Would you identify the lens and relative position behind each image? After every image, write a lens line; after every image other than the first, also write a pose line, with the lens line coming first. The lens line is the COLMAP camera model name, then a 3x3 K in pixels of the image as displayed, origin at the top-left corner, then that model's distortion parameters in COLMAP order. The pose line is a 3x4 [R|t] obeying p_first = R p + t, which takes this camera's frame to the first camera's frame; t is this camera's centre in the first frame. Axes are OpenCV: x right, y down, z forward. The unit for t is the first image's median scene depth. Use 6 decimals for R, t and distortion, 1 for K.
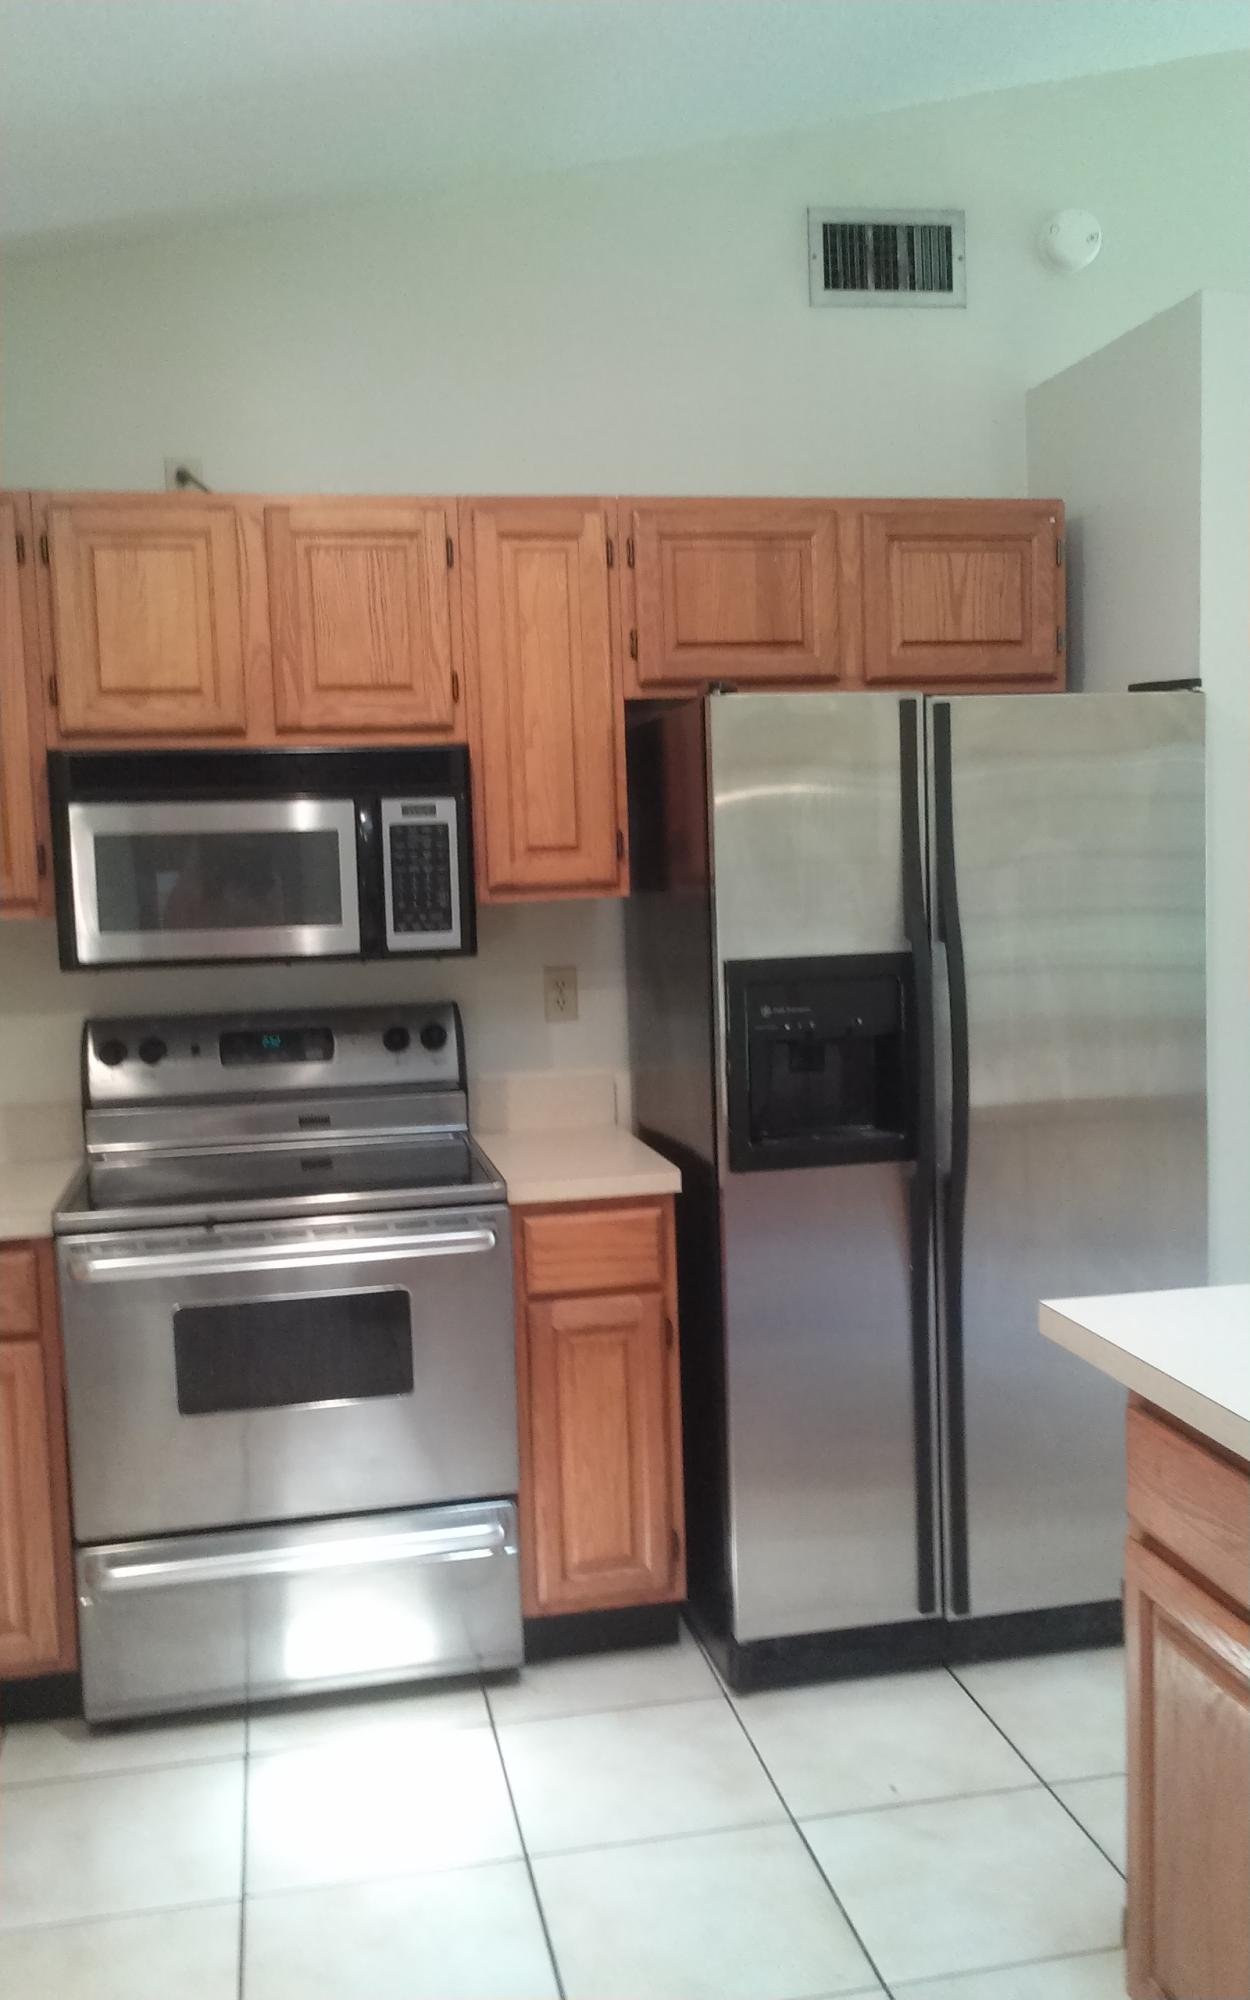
lens RADIAL K [[1762.5, 0, 632.9], [0, 1762.5, 1024.2], [0, 0, 1]] dist [0.009239, 0.001619]
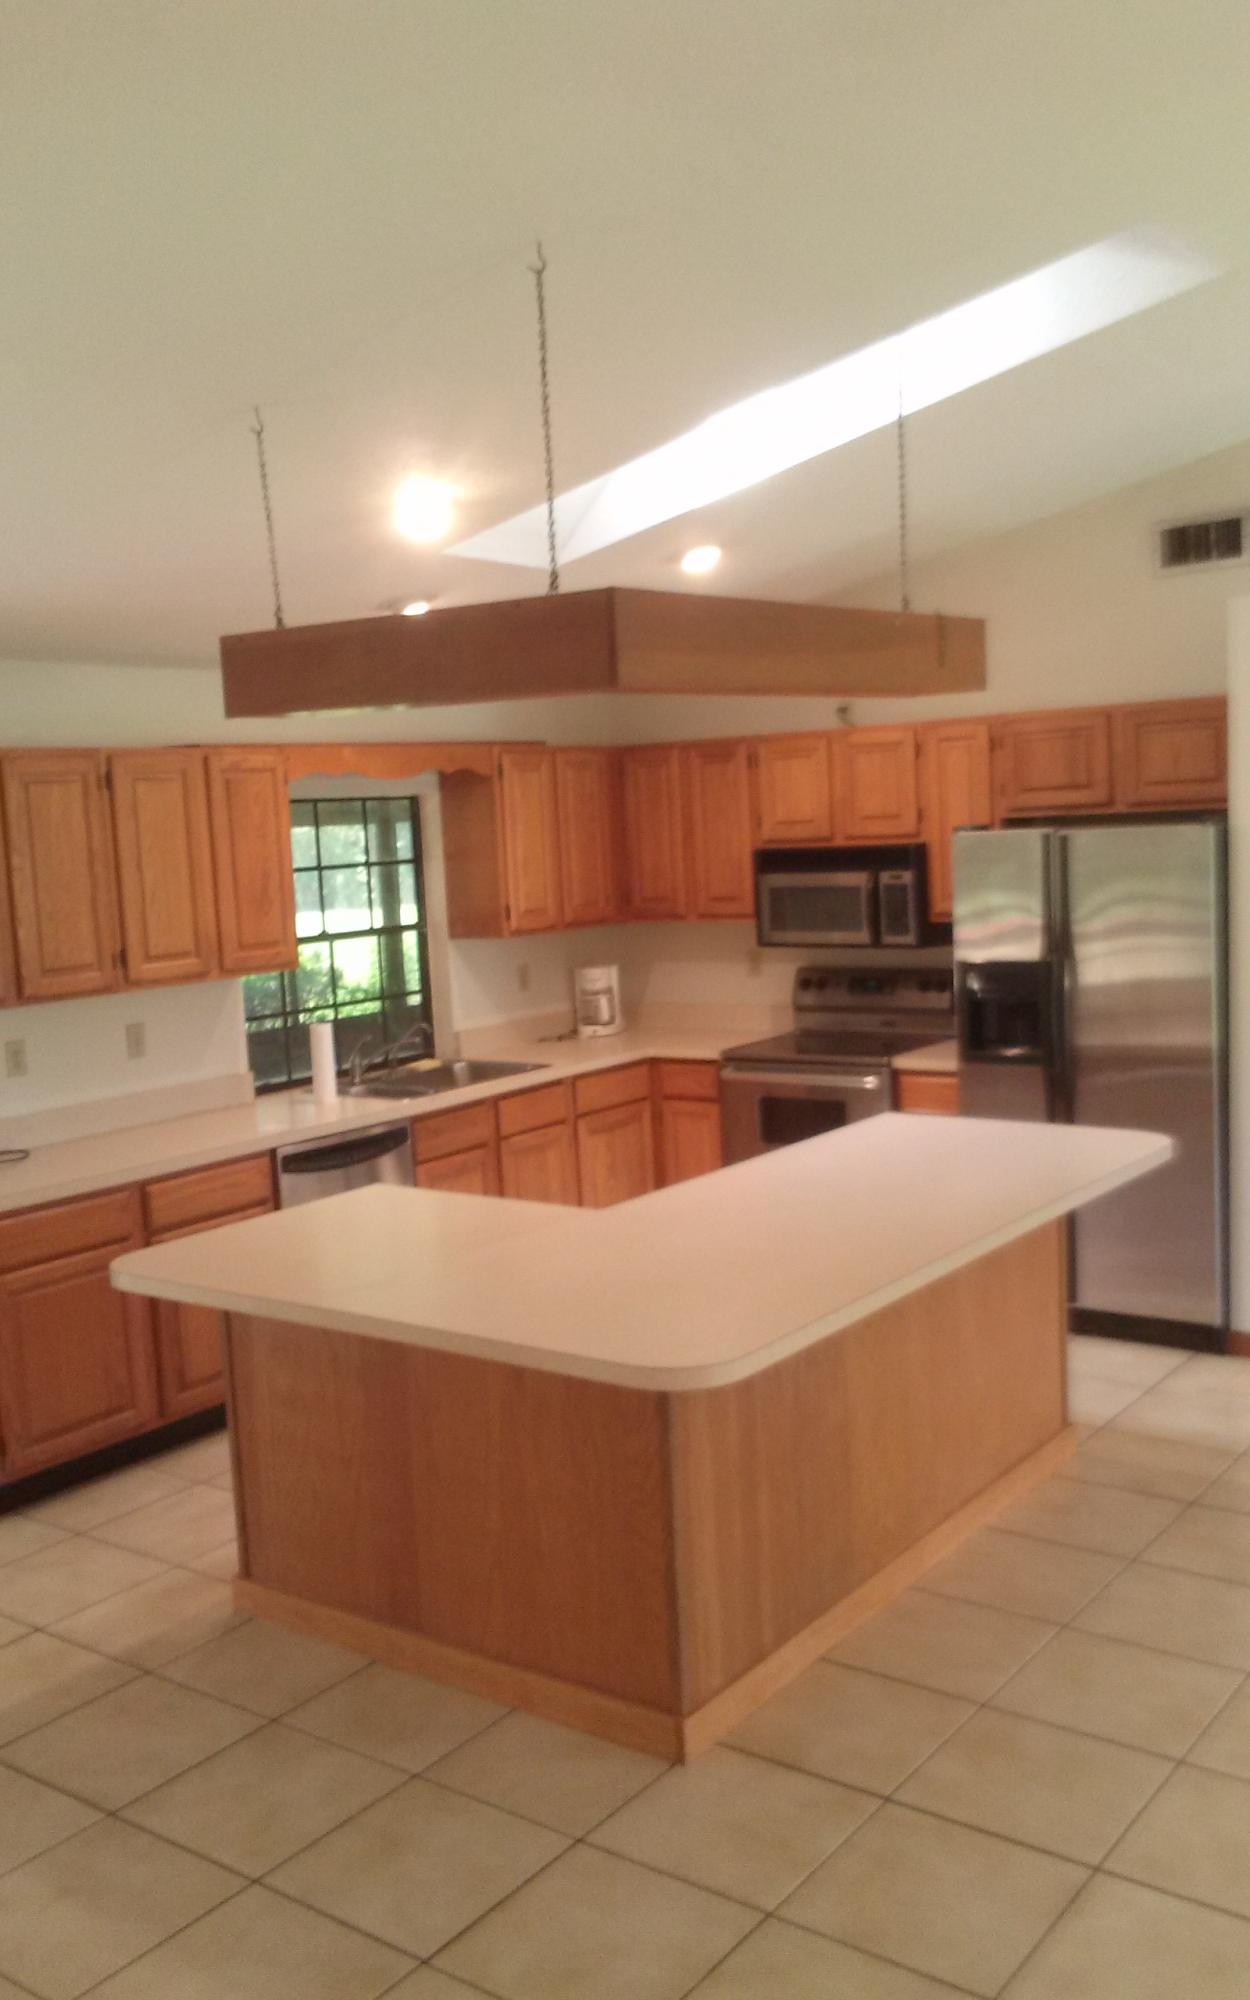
lens RADIAL K [[1762.5, 0, 632.9], [0, 1762.5, 1024.2], [0, 0, 1]] dist [0.009239, 0.001619]
pose [[0.652805, 0.090087, -0.752151, 1.250230], [-0.043675, 0.995728, 0.081355, -0.104772], [0.756266, -0.020259, 0.653950, -0.588097]]
